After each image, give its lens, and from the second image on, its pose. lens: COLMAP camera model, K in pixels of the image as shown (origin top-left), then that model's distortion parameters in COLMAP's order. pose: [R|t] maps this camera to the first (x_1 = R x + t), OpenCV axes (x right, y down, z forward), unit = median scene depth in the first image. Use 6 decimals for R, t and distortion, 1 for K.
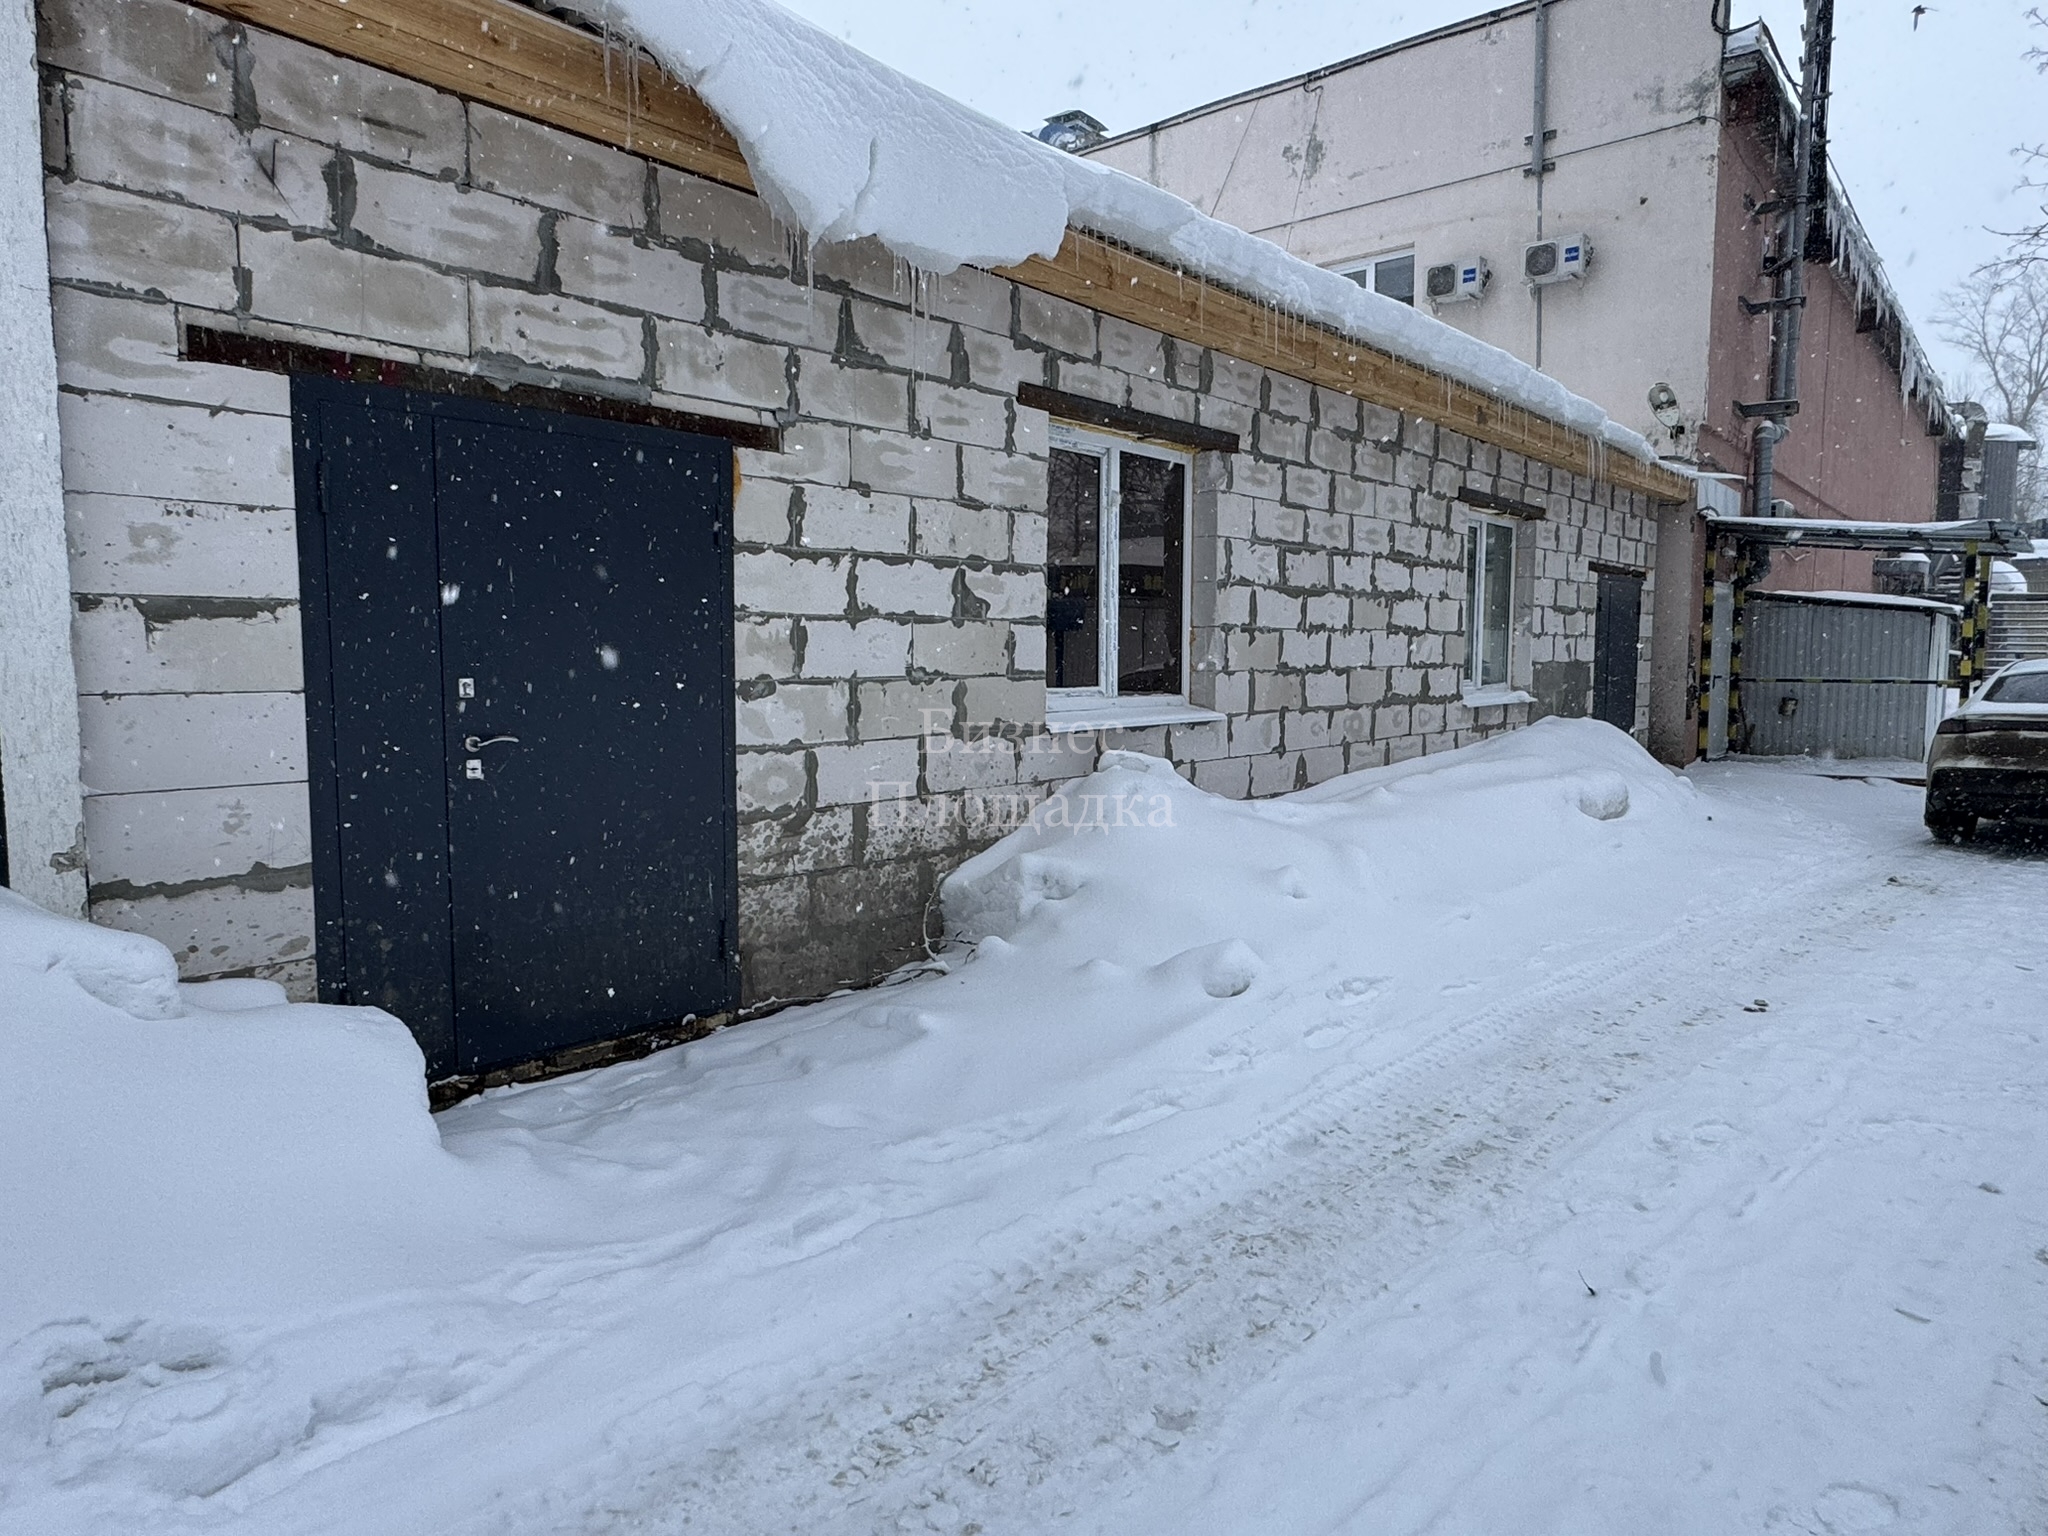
lens RADIAL K [[1279.0, 0, 1027.4], [0, 1279.0, 766.0], [0, 0, 1]] dist [0.001380, -0.000243]
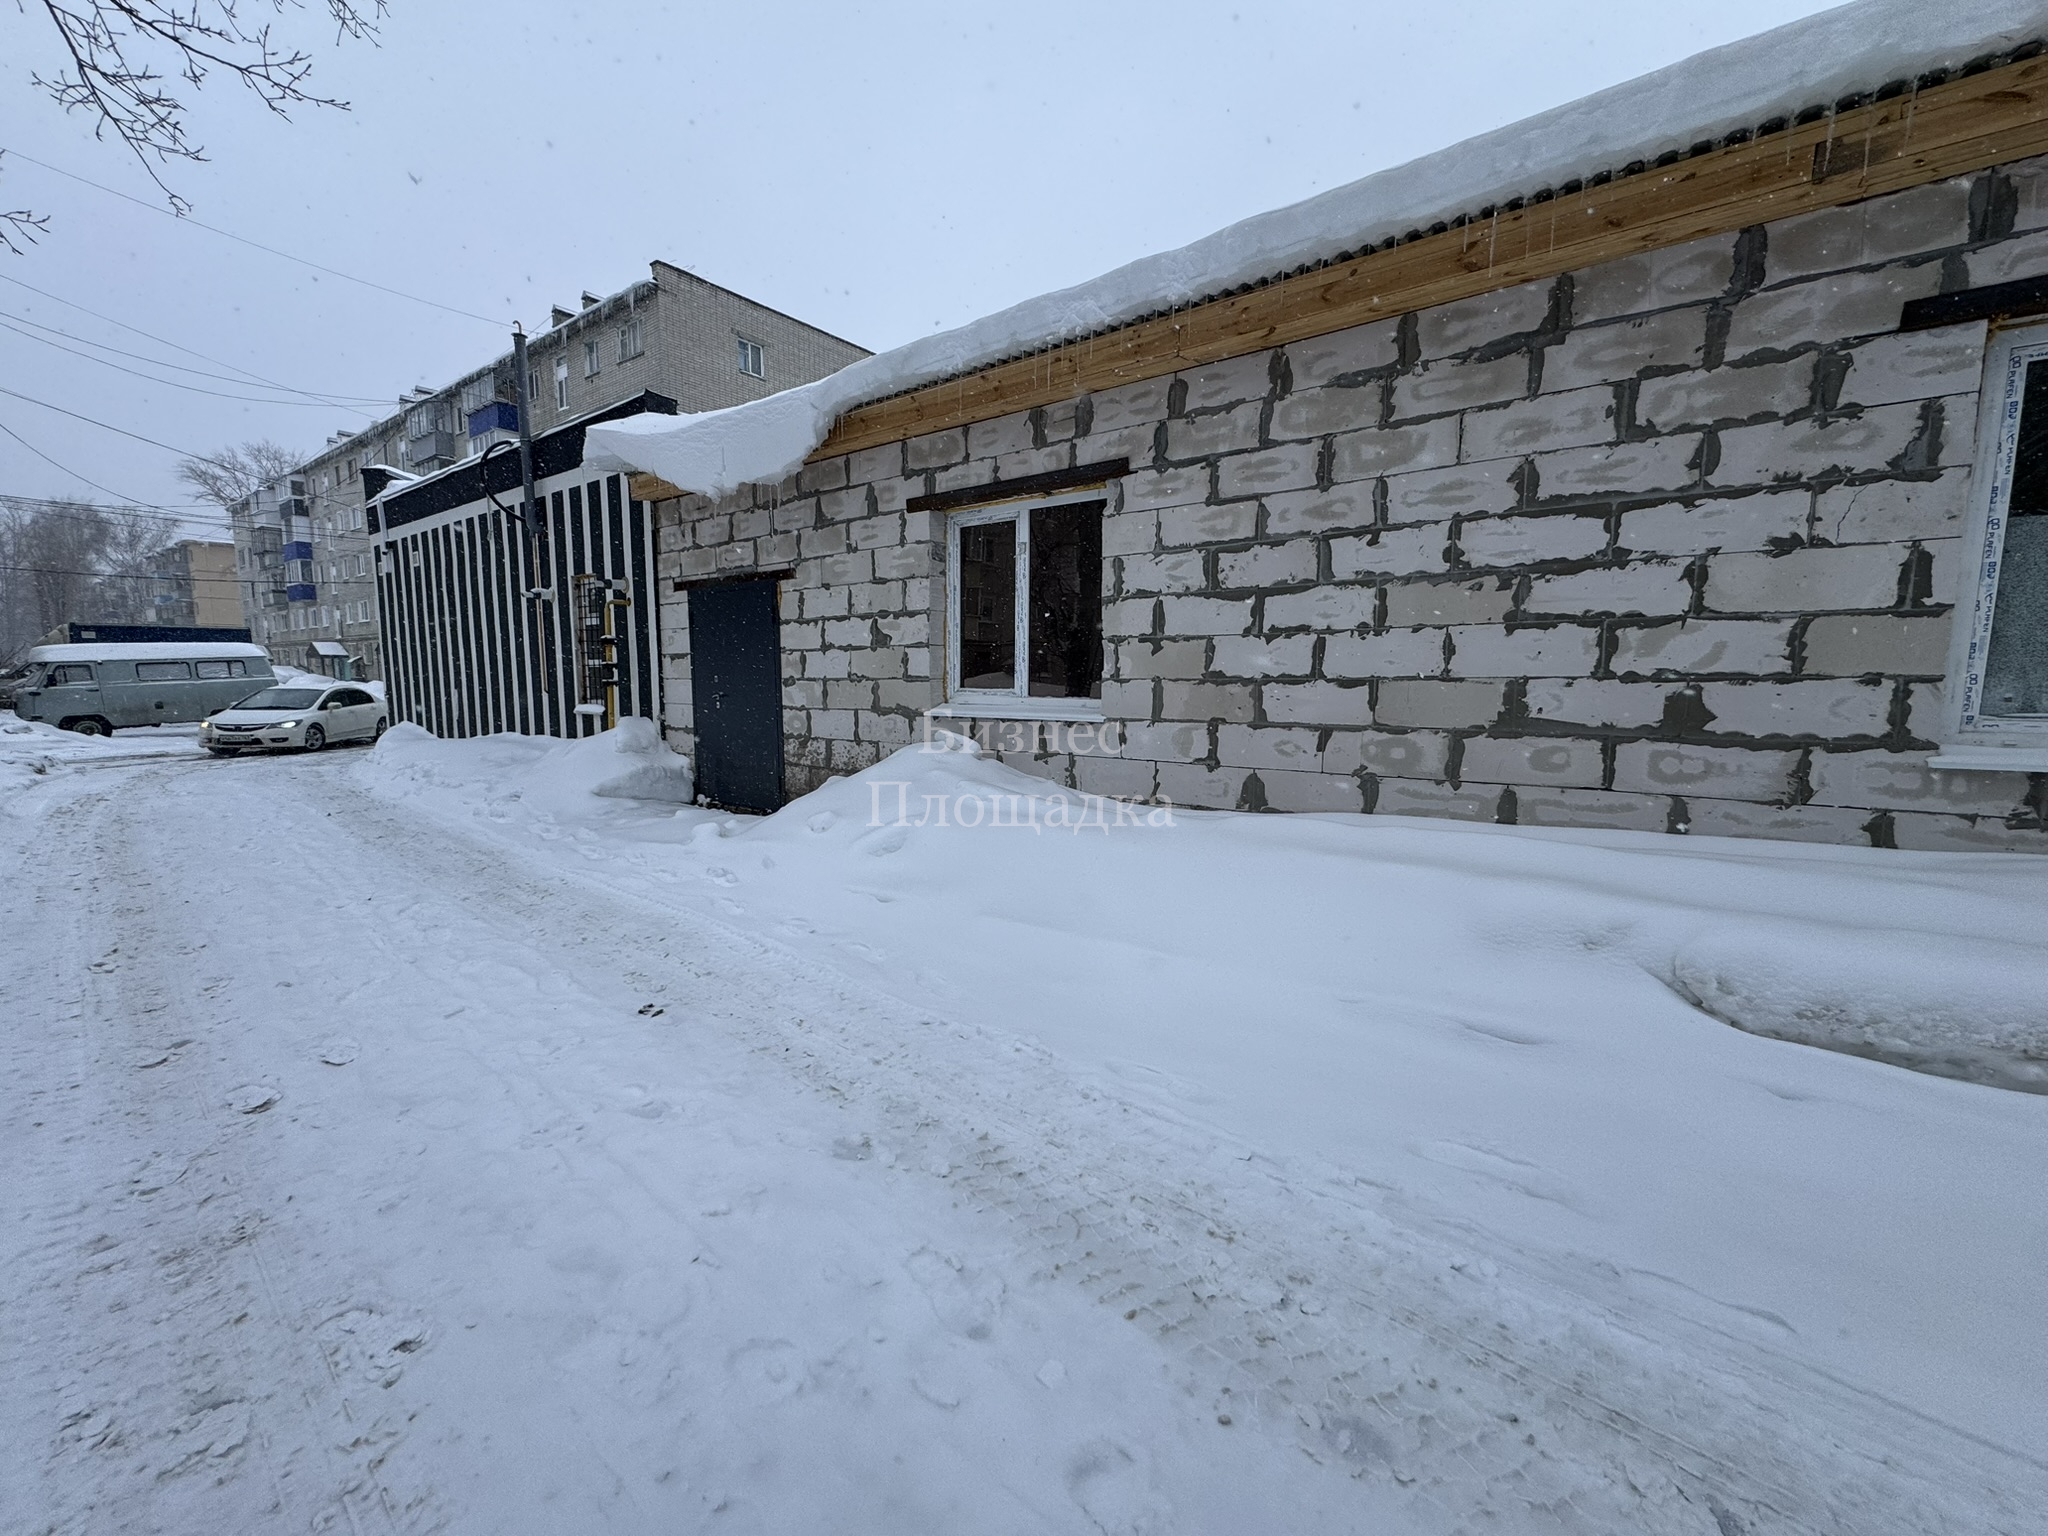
lens RADIAL K [[813.0, 0, 1030.5], [0, 813.0, 772.0], [0, 0, 1]] dist [-0.002409, 0.000814]
pose [[0.049931, 0.115911, -0.992004, 1.075415], [-0.086869, 0.989983, 0.111302, -0.083218], [0.994968, 0.080617, 0.059500, 1.119179]]
